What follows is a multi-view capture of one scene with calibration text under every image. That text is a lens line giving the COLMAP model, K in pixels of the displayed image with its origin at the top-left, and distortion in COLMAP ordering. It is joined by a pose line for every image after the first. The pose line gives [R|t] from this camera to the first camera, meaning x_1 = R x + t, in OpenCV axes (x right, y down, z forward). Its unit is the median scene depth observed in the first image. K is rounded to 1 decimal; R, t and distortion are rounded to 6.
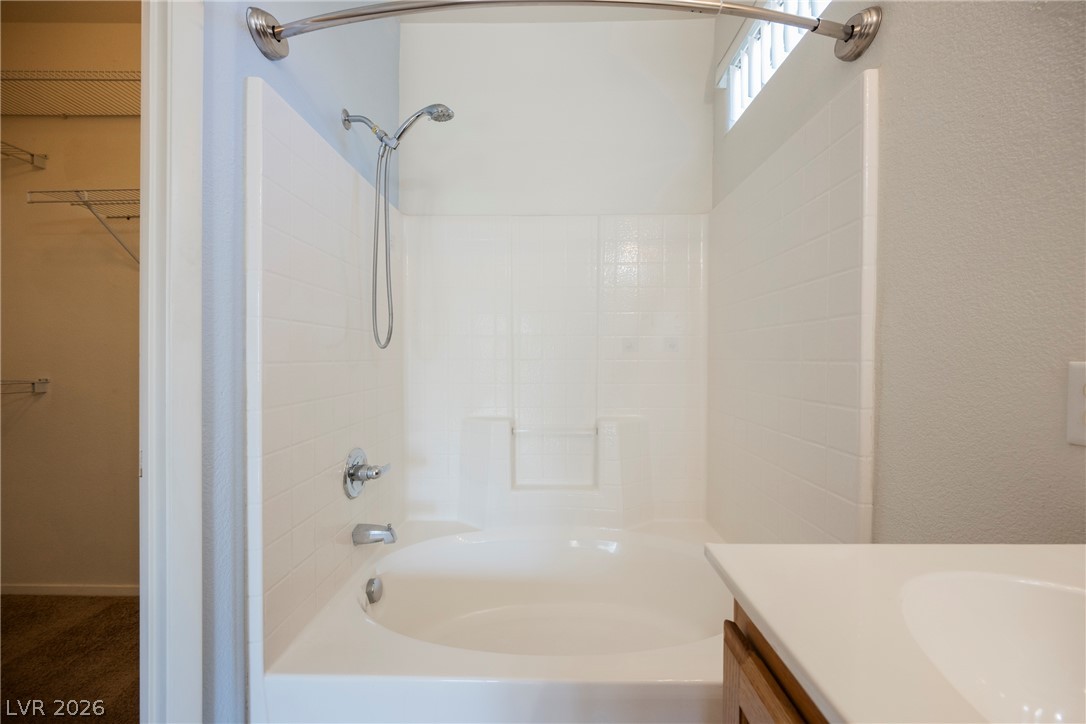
lens RADIAL K [[424.7, 0, 546.2], [0, 424.7, 365.0], [0, 0, 1]] dist [-0.000893, -0.000181]
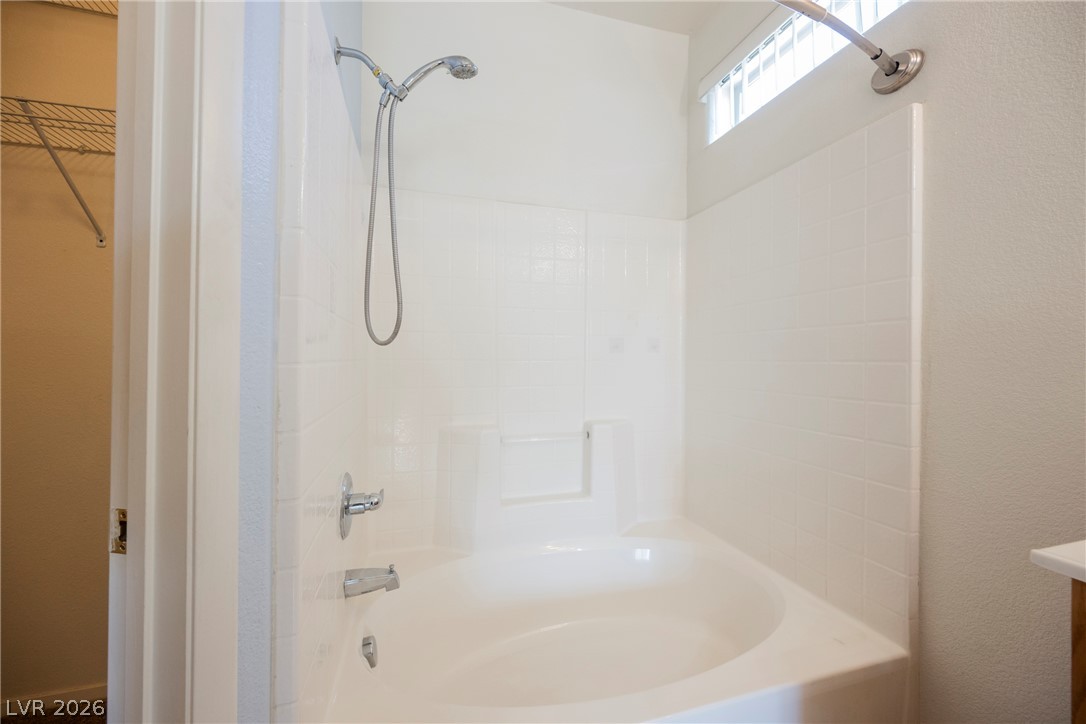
lens RADIAL K [[424.0, 0, 543.0], [0, 424.0, 362.0], [0, 0, 1]] dist [-0.002851, 0.000299]
pose [[0.953882, 0.001018, 0.300179, -0.351039], [0.002227, 0.999943, -0.010466, 0.001169], [-0.300173, 0.010651, 0.953825, 0.156042]]
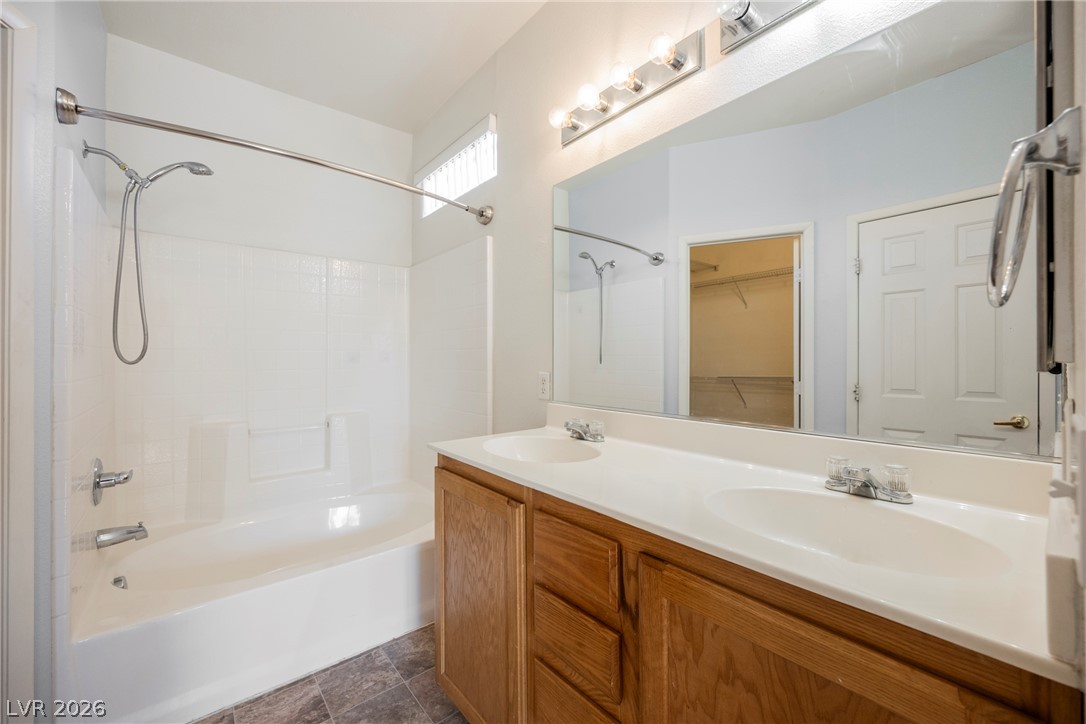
lens RADIAL K [[433.5, 0, 543.0], [0, 433.5, 362.0], [0, 0, 1]] dist [-0.000364, -0.000079]
pose [[0.764320, -0.007052, 0.644799, -0.304737], [0.013526, 0.999896, -0.005097, -0.026050], [-0.644696, 0.012617, 0.764335, -0.572667]]
